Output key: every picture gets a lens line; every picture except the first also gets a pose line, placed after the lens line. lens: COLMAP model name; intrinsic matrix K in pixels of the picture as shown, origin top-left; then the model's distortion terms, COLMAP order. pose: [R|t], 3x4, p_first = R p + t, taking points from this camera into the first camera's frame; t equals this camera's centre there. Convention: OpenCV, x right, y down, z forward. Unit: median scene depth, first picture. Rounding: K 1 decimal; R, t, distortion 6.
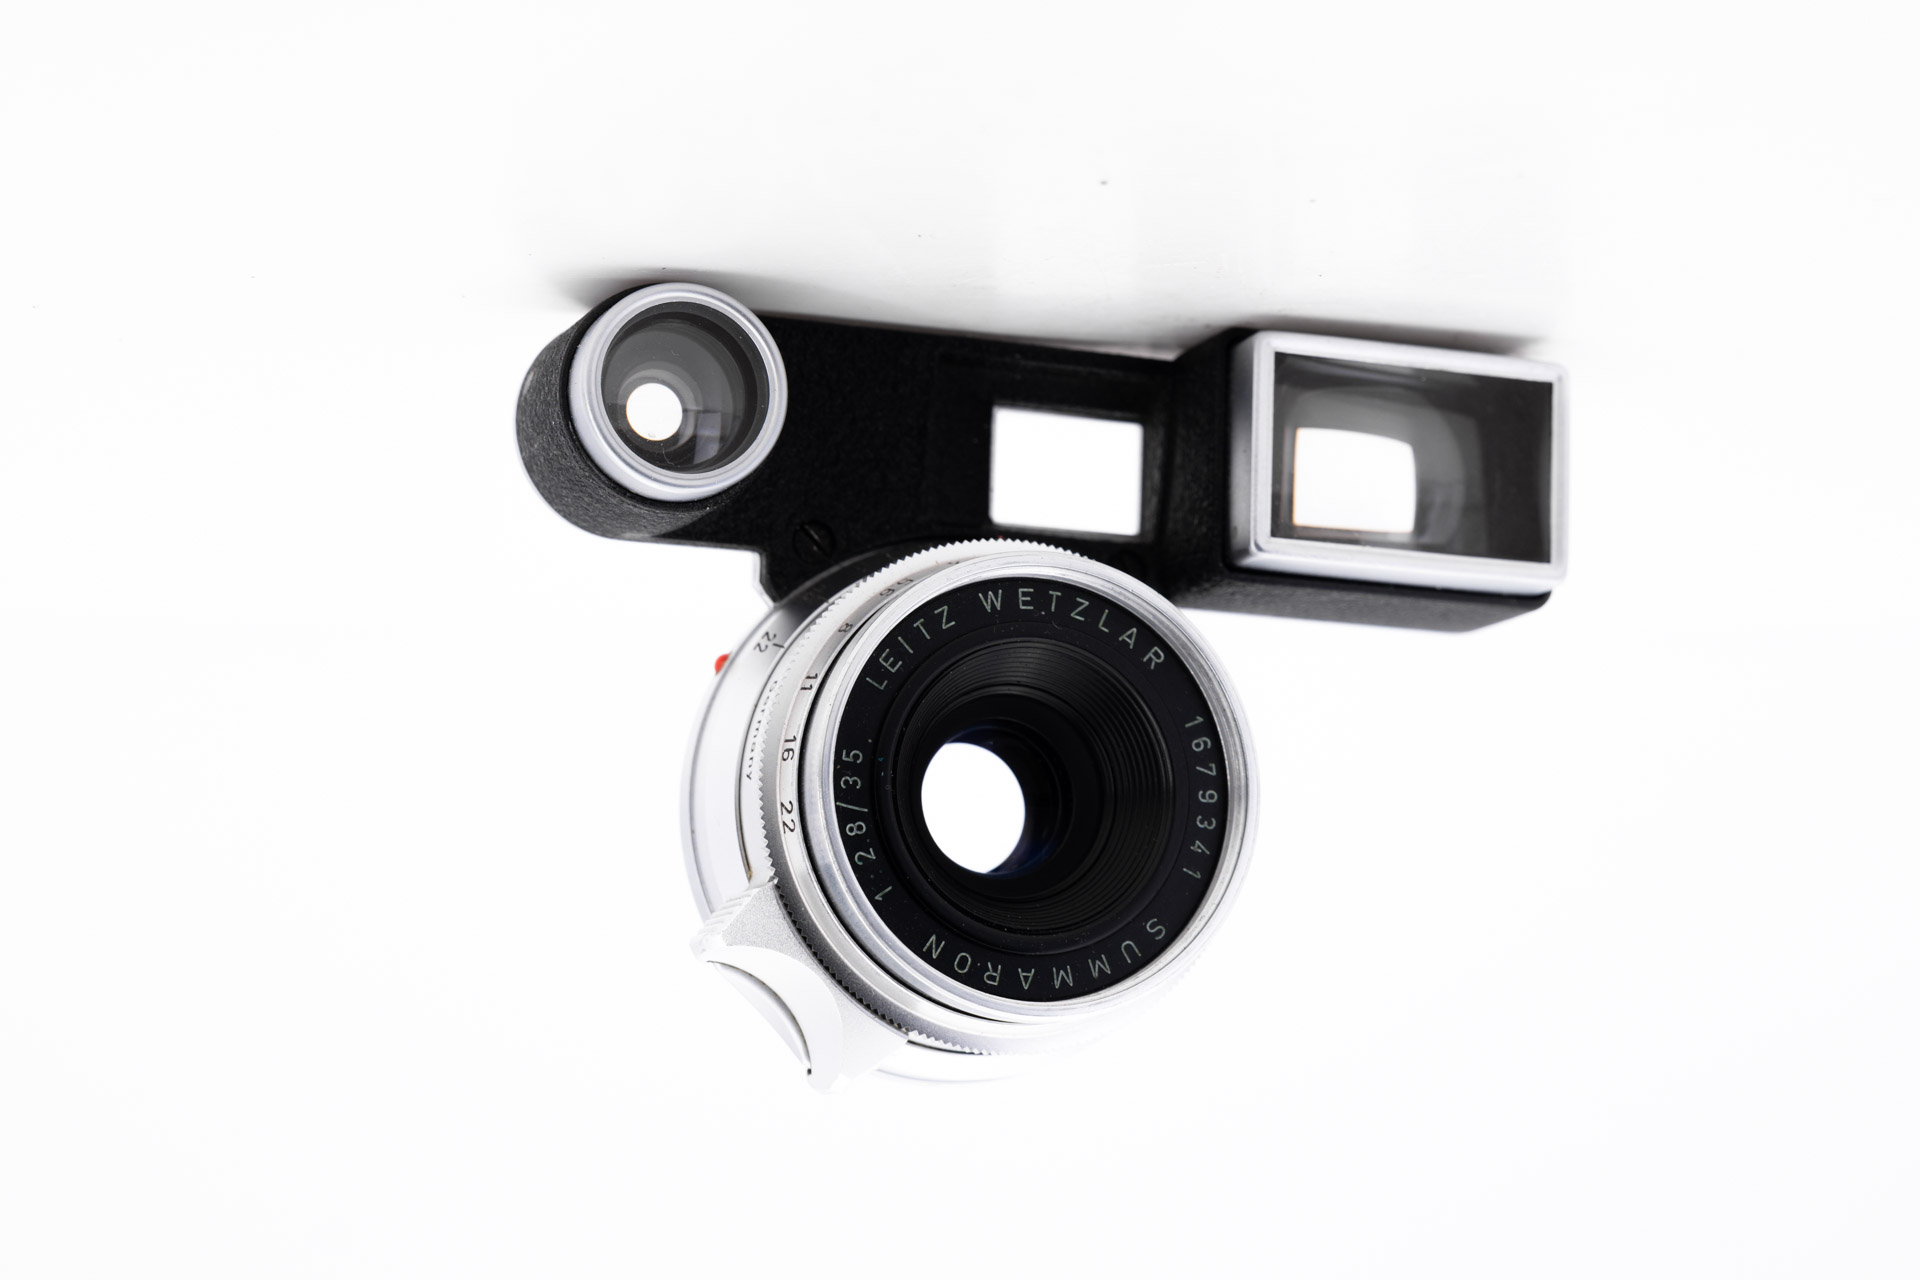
lens RADIAL K [[4205.4, 0, 960.0], [0, 4205.4, 640.0], [0, 0, 1]] dist [-0.008365, -0.028606]
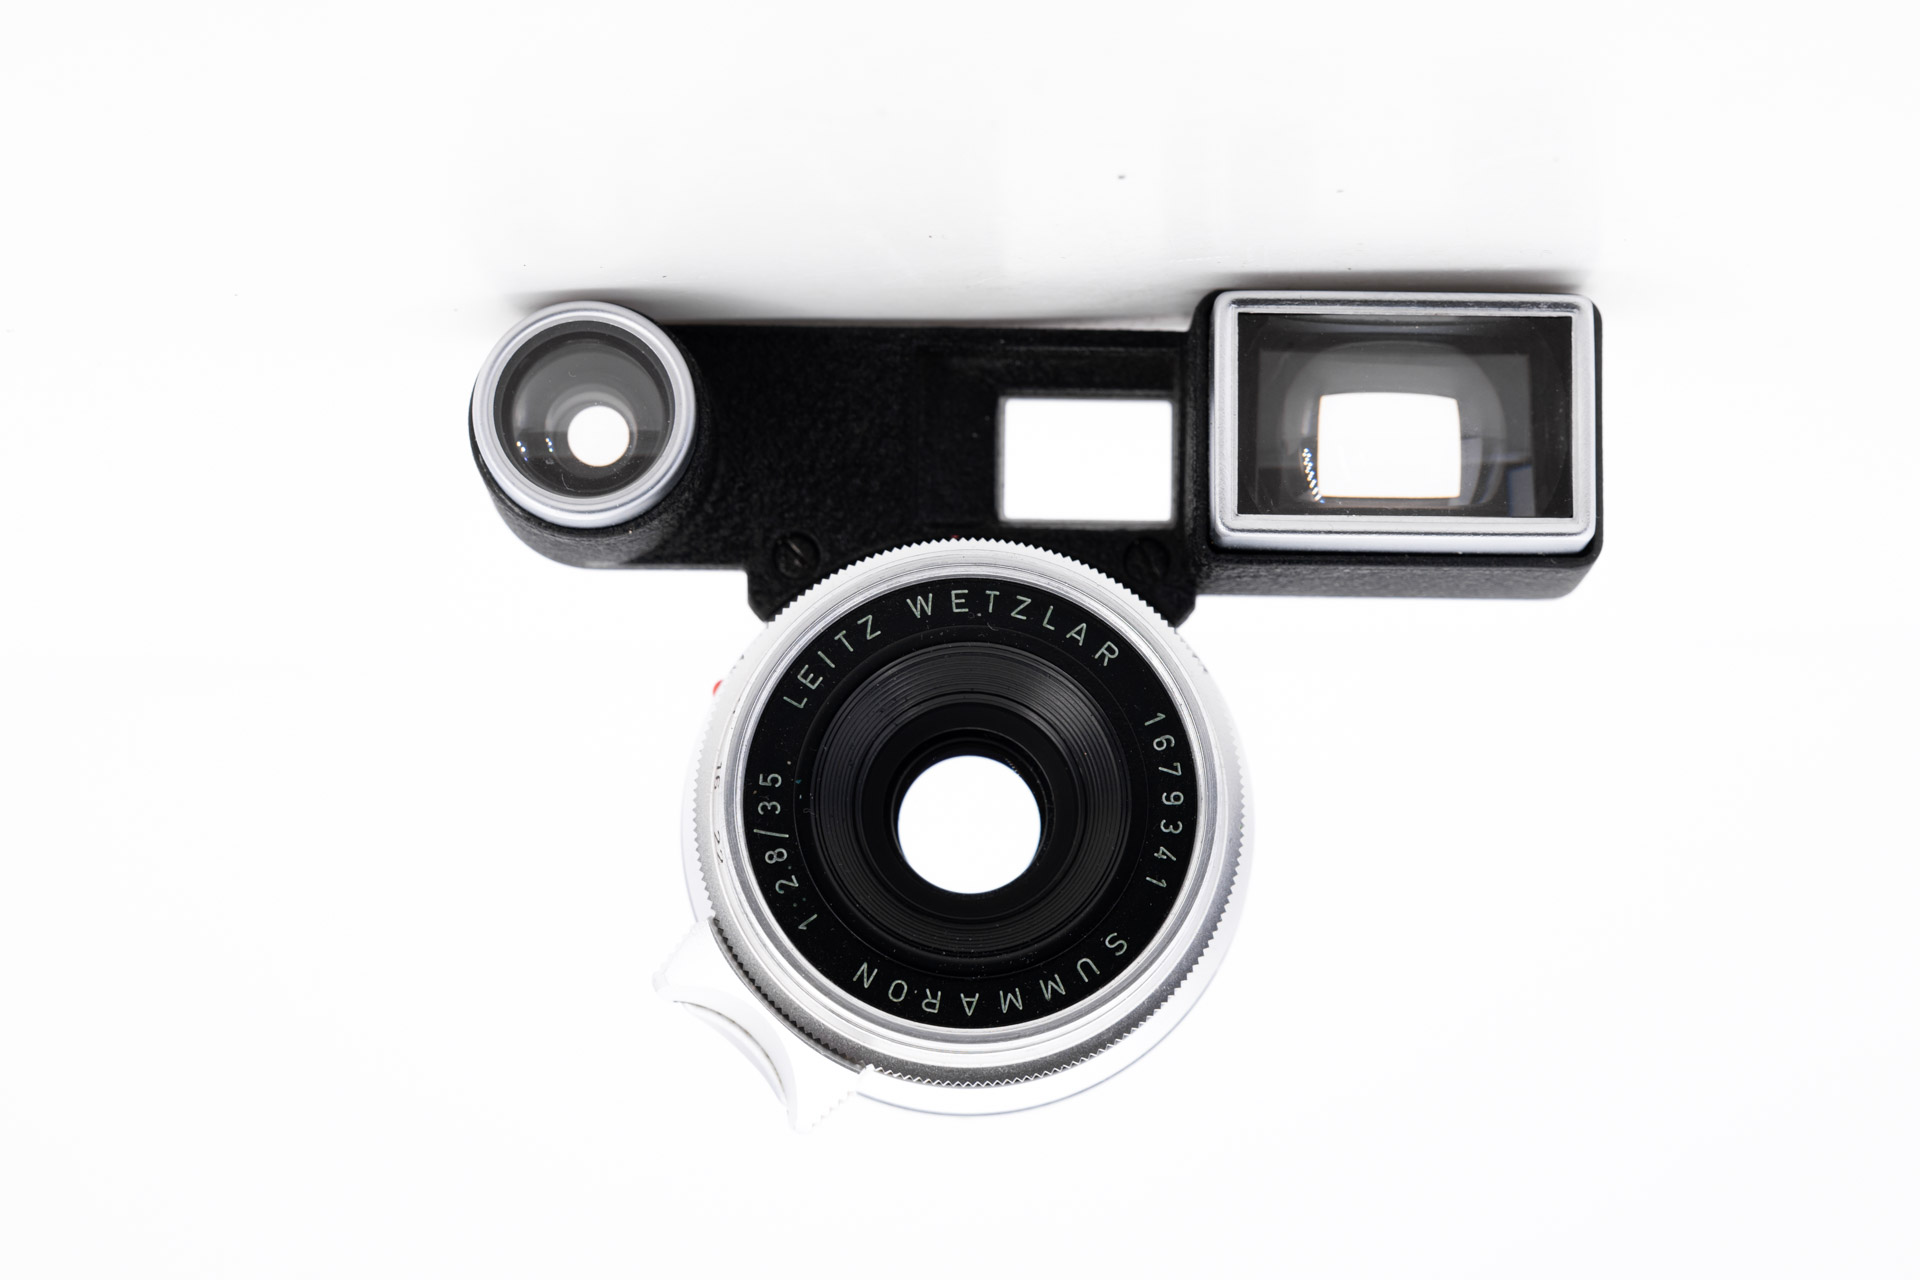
lens RADIAL K [[4205.4, 0, 960.0], [0, 4205.4, 640.0], [0, 0, 1]] dist [-0.008365, -0.028606]
pose [[0.956391, -0.070367, -0.283486, 0.280093], [0.070363, 0.997469, -0.010211, 0.008467], [0.283487, -0.010181, 0.958922, 0.095428]]
